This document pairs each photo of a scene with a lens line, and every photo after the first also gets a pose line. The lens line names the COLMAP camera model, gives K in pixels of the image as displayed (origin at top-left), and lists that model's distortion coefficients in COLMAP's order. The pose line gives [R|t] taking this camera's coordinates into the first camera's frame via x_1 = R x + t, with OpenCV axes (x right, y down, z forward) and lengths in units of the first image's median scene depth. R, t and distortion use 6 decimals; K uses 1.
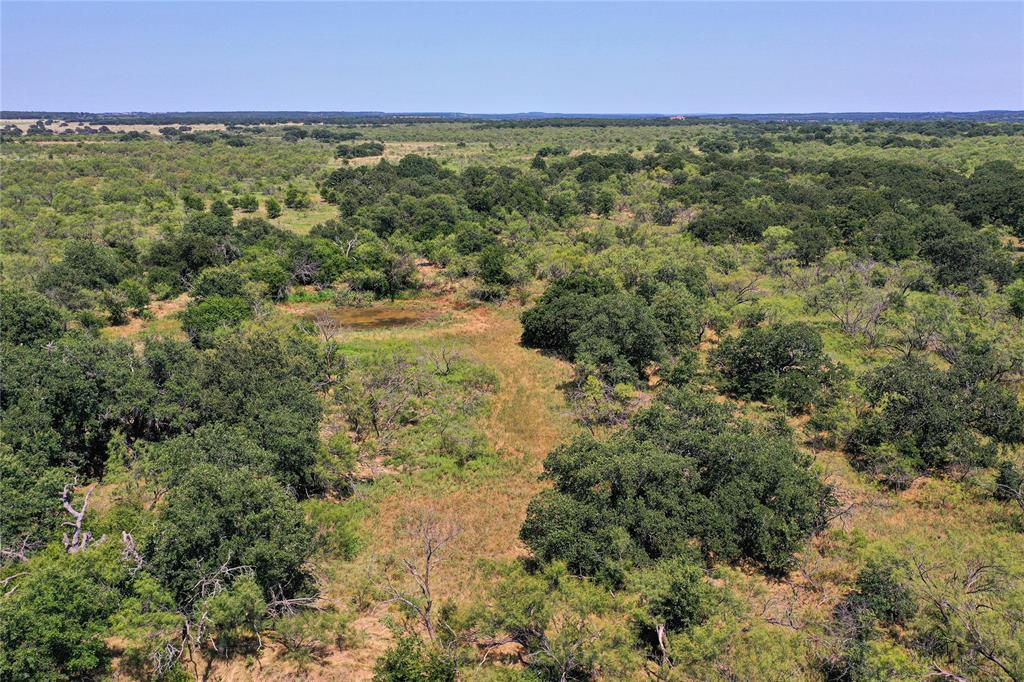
lens RADIAL K [[831.8, 0, 513.0], [0, 831.8, 345.3], [0, 0, 1]] dist [0.013978, -0.003146]
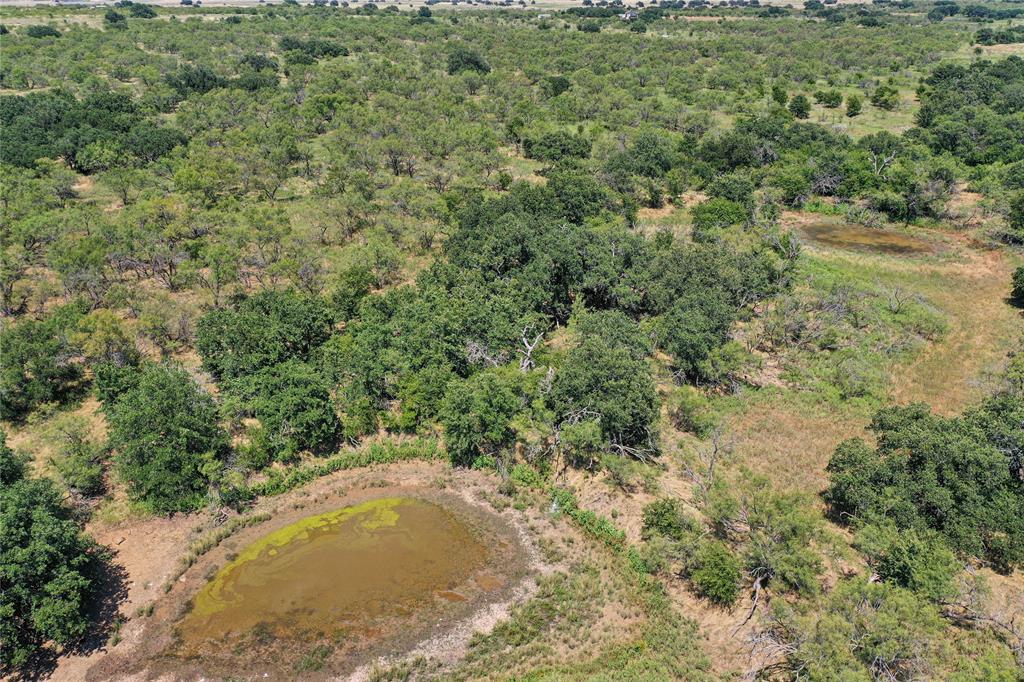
lens RADIAL K [[831.8, 0, 535.3], [0, 831.8, 351.4], [0, 0, 1]] dist [0.013978, -0.003146]
pose [[0.757677, 0.274020, -0.592316, 0.161973], [-0.176528, 0.959802, 0.218217, -0.051886], [0.628302, -0.060777, 0.775592, -0.070208]]
